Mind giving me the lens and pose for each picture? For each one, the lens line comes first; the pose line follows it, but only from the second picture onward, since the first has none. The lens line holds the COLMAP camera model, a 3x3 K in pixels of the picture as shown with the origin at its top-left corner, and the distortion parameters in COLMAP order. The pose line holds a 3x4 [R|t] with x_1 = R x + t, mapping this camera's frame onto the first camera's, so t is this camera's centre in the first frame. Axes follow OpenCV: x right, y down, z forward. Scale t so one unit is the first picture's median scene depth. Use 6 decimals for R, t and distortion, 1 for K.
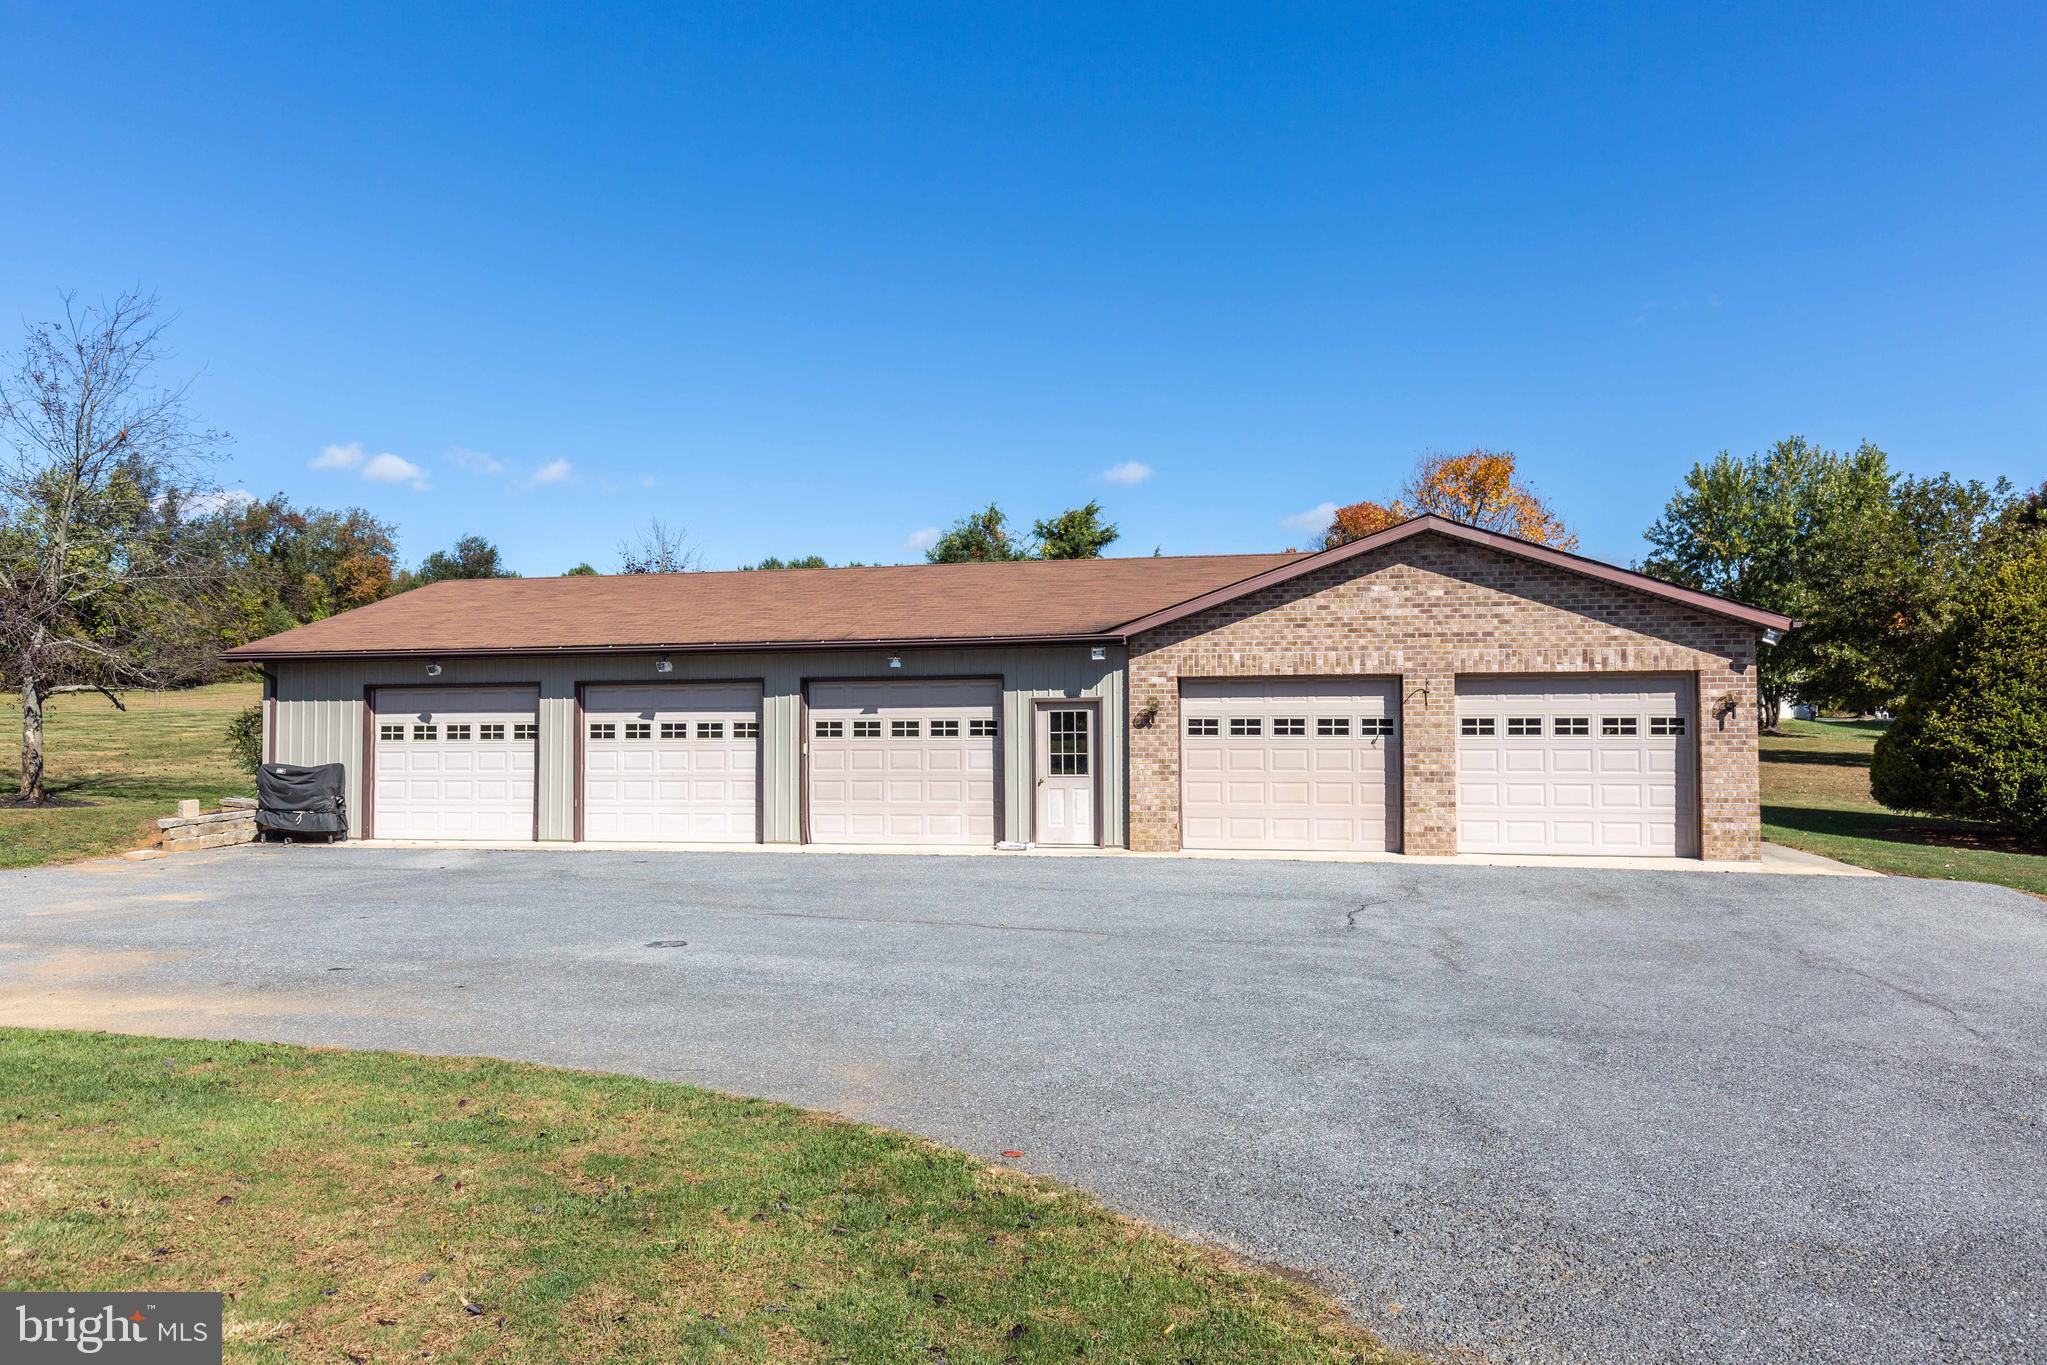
lens RADIAL K [[1317.7, 0, 1023.5], [0, 1317.7, 682.5], [0, 0, 1]] dist [-0.000013, 0.000247]
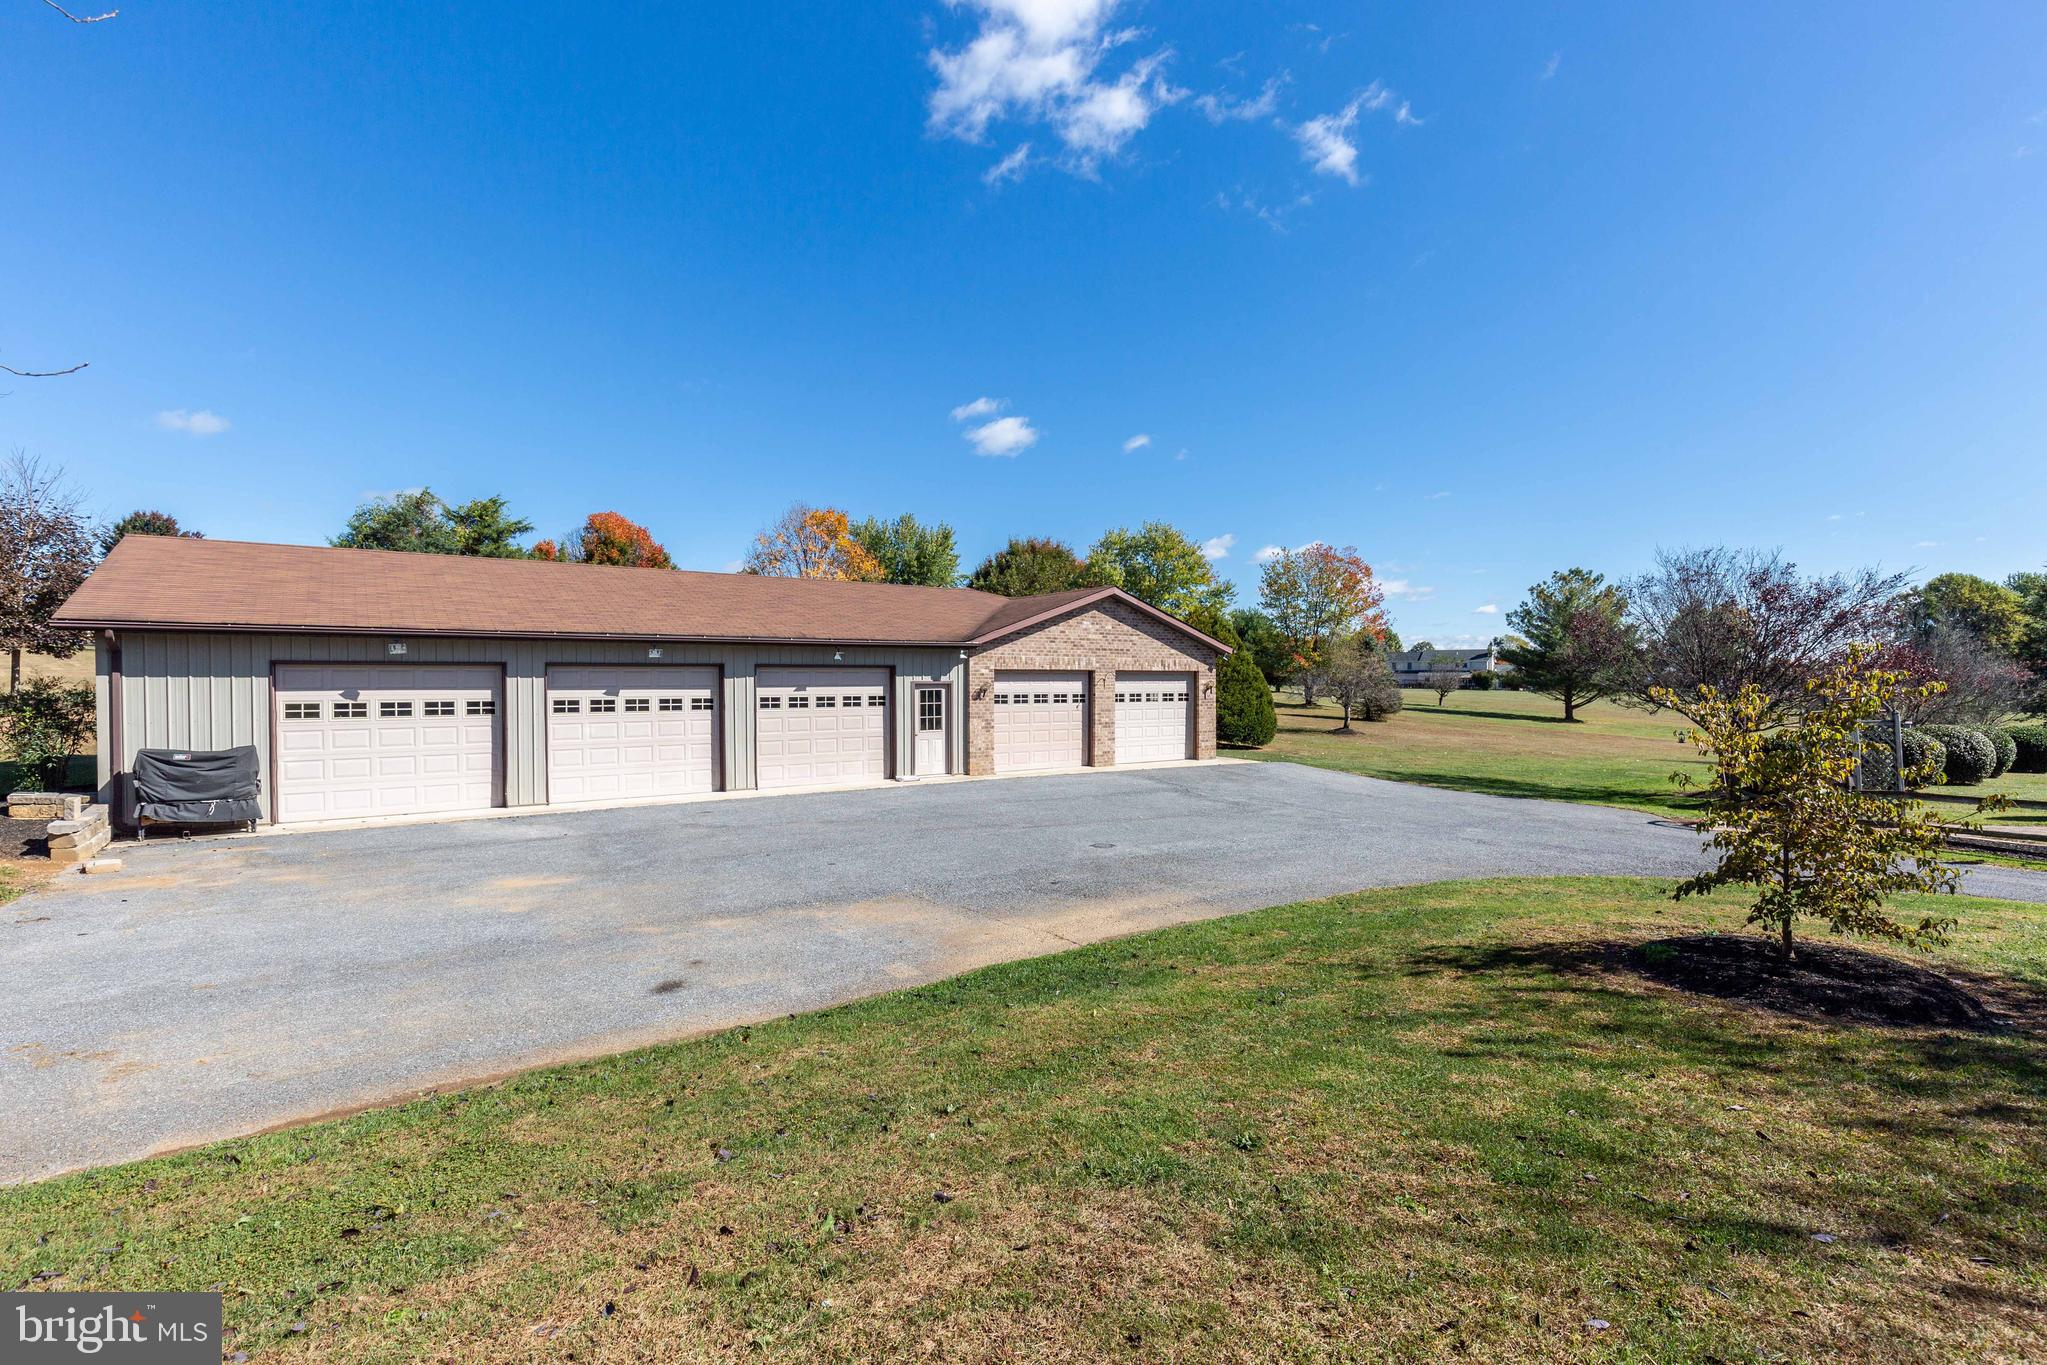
lens RADIAL K [[933.0, 0, 995.4], [0, 933.0, 693.4], [0, 0, 1]] dist [0.002260, -0.000241]
pose [[0.672590, 0.000775, 0.740015, -0.764401], [-0.013809, 0.999838, 0.011503, 0.013114], [-0.739887, -0.017956, 0.672492, 0.212468]]
